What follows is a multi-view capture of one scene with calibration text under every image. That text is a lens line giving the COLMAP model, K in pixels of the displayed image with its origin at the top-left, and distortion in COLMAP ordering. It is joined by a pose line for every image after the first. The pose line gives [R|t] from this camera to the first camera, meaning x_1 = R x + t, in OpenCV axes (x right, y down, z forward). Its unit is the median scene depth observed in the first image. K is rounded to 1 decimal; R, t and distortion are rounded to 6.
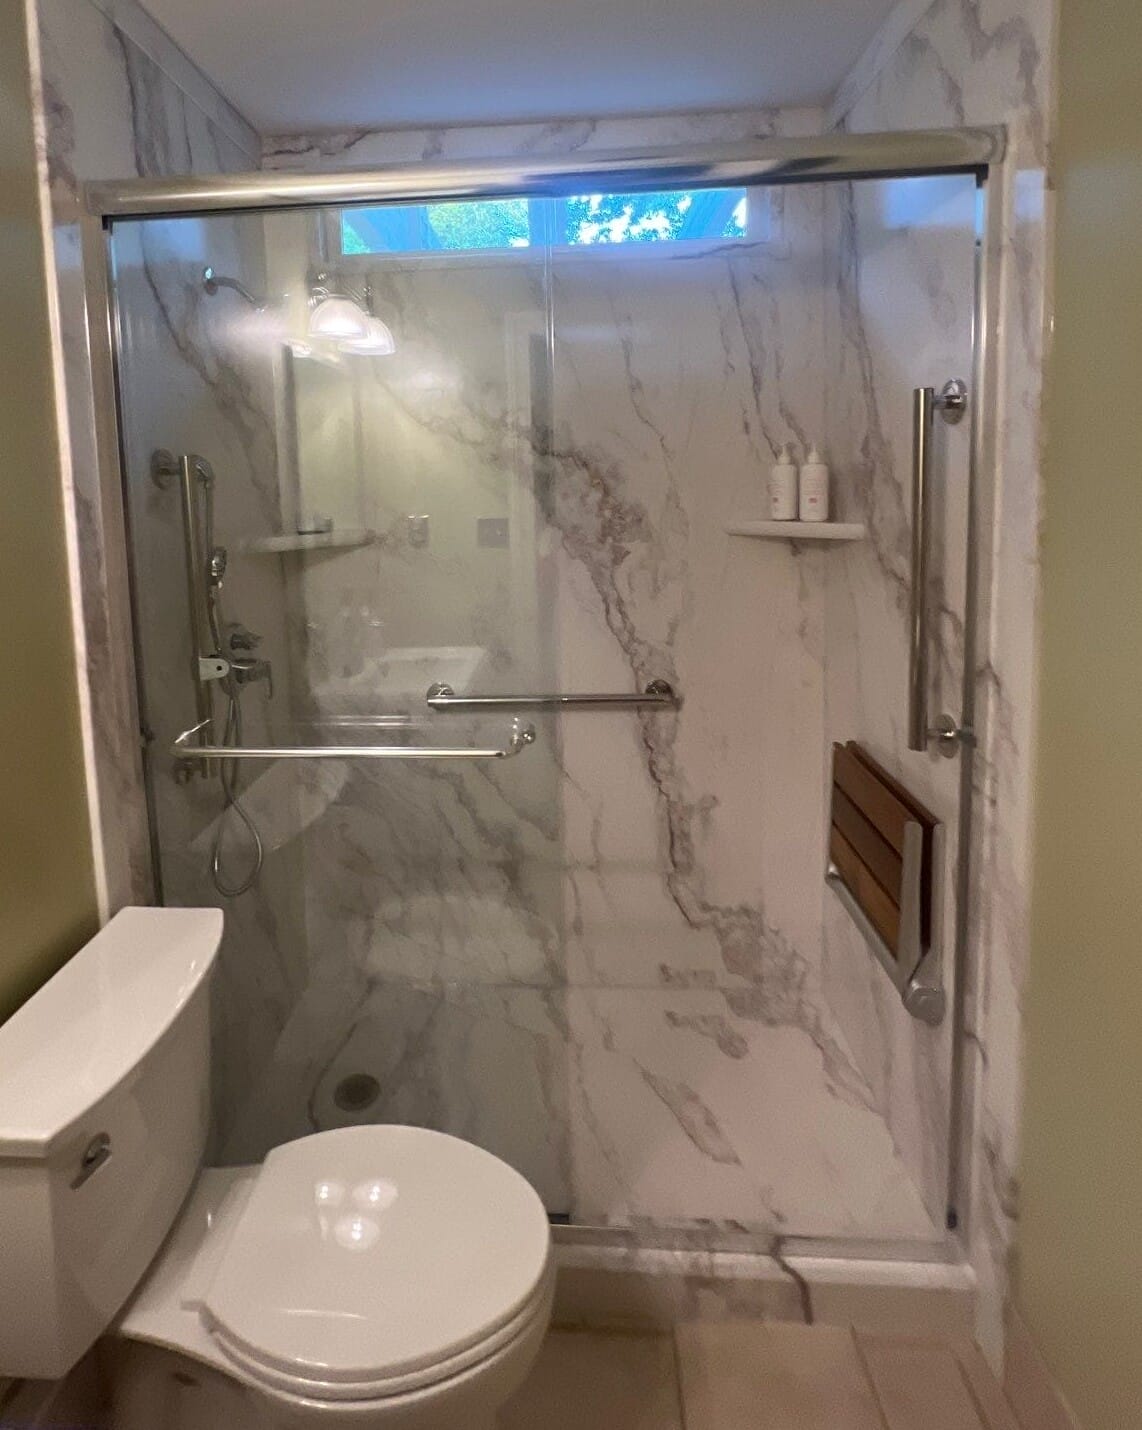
lens RADIAL K [[1407.8, 0, 571.0], [0, 1407.8, 715.0], [0, 0, 1]] dist [-0.014095, -0.019448]
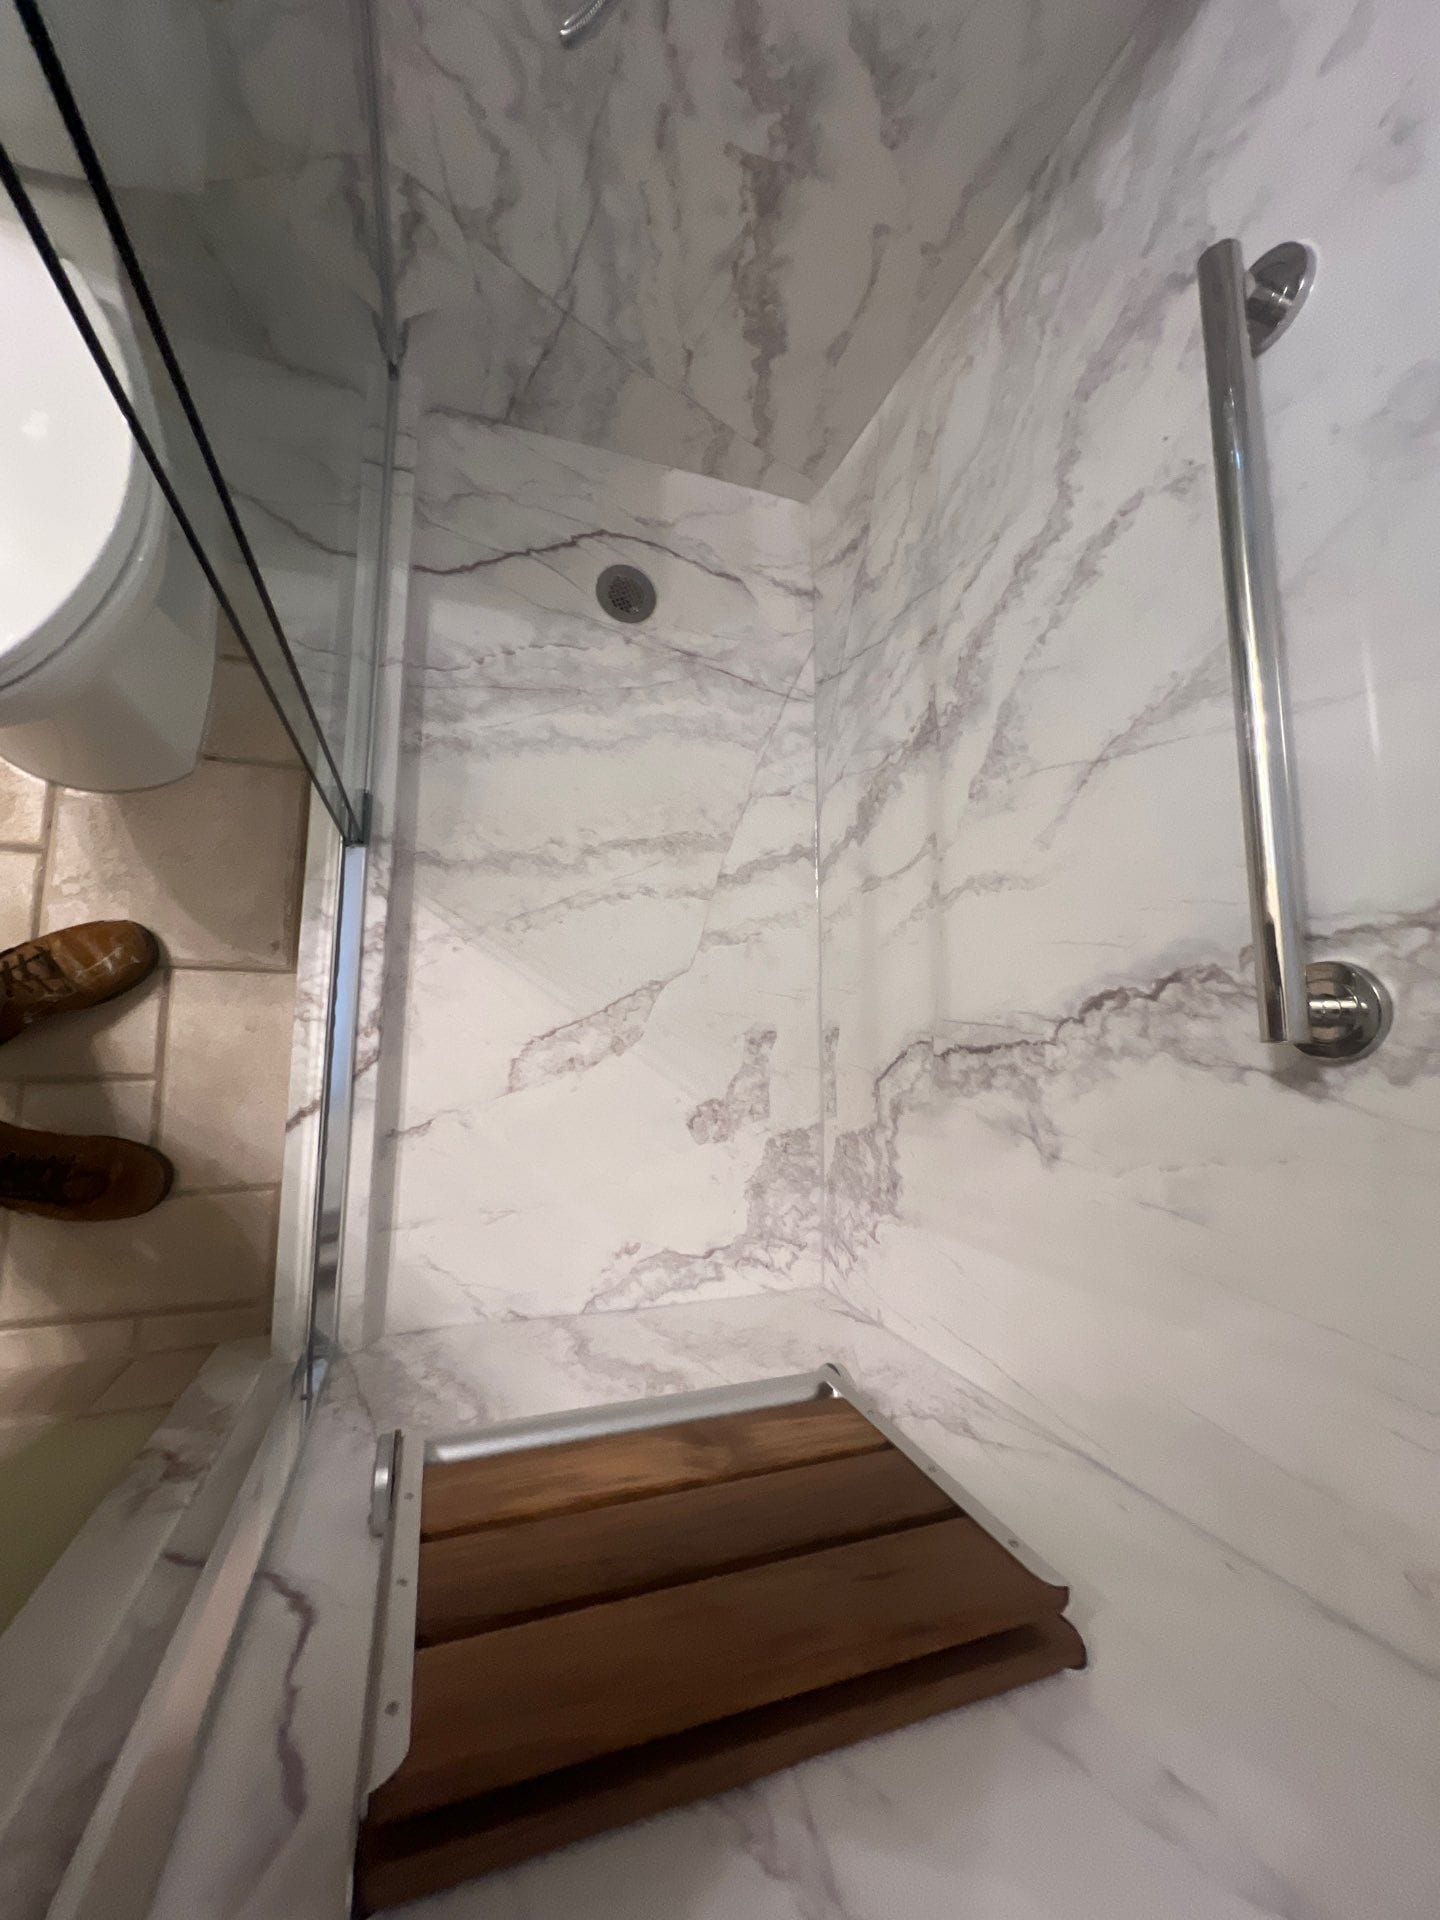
lens RADIAL K [[743.0, 0, 717.3], [0, 743.0, 952.5], [0, 0, 1]] dist [0.000108, -0.000059]
pose [[-0.079766, 0.988768, -0.126392, 0.081334], [-0.499556, 0.070072, 0.863443, -0.085851], [0.862601, 0.132013, 0.488356, 0.835104]]
